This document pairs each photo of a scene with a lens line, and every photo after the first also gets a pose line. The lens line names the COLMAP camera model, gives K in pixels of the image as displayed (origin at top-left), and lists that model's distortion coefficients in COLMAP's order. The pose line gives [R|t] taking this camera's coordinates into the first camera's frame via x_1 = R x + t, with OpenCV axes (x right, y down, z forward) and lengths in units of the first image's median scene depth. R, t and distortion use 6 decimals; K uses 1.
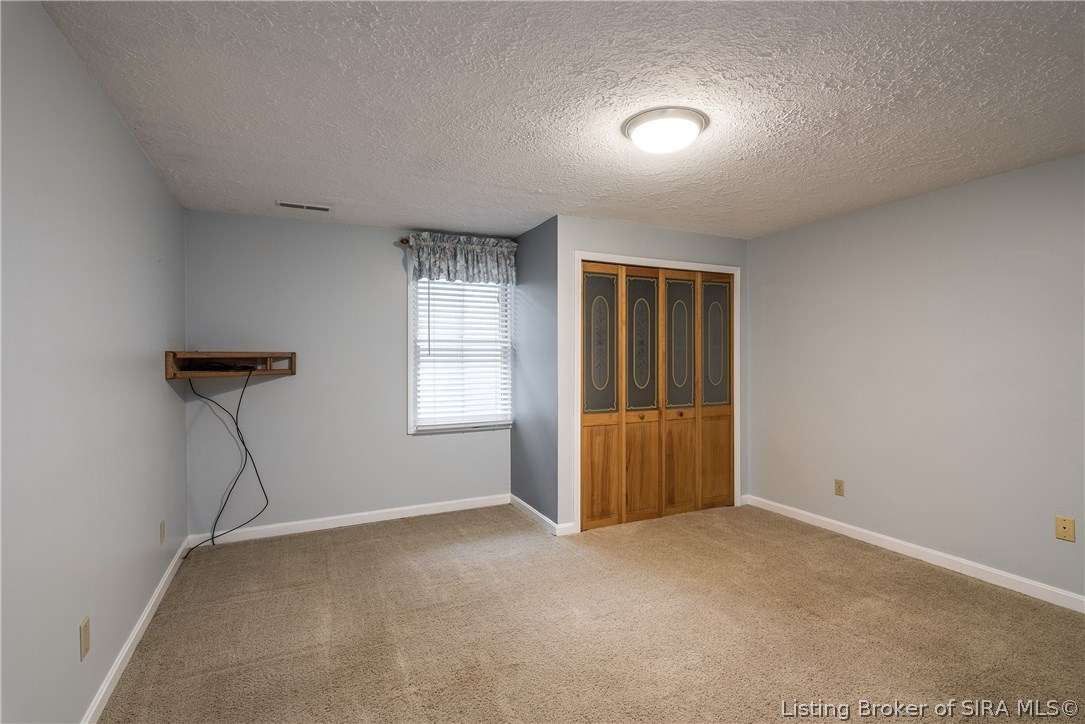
lens RADIAL K [[525.4, 0, 543.0], [0, 525.4, 359.3], [0, 0, 1]] dist [-0.002481, -0.002479]
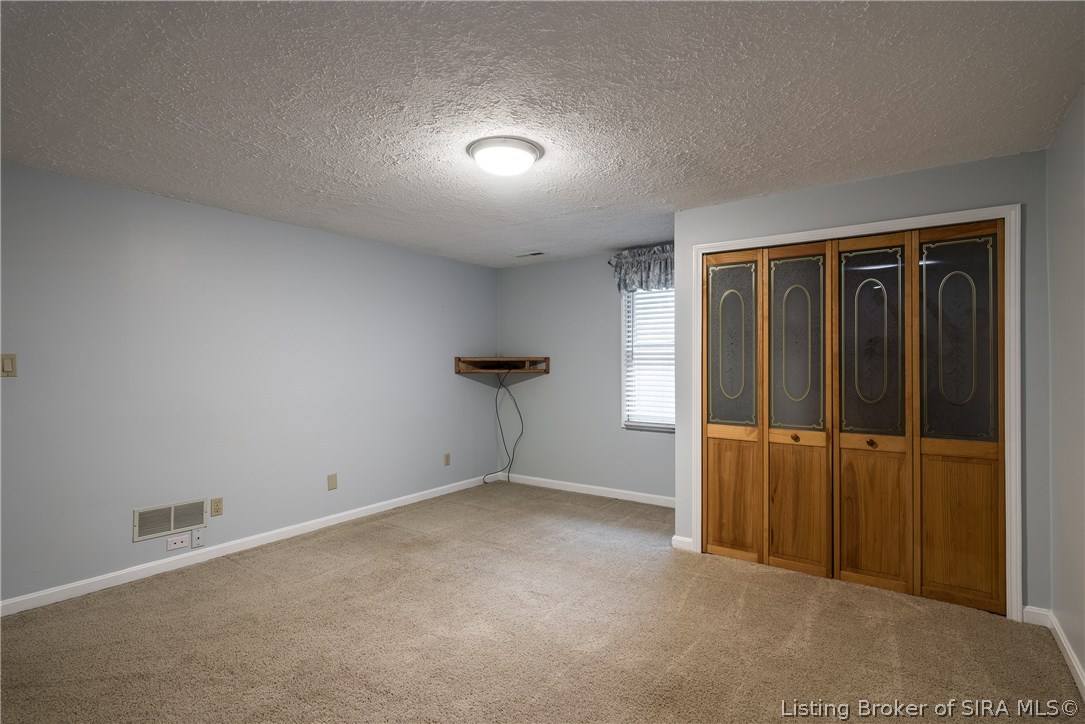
lens RADIAL K [[525.4, 0, 539.4], [0, 525.4, 361.9], [0, 0, 1]] dist [-0.002481, -0.002479]
pose [[0.478443, 0.002139, -0.878116, 0.697641], [-0.004119, 0.999991, 0.000191, -0.000867], [0.878109, 0.003525, 0.478448, 0.299984]]
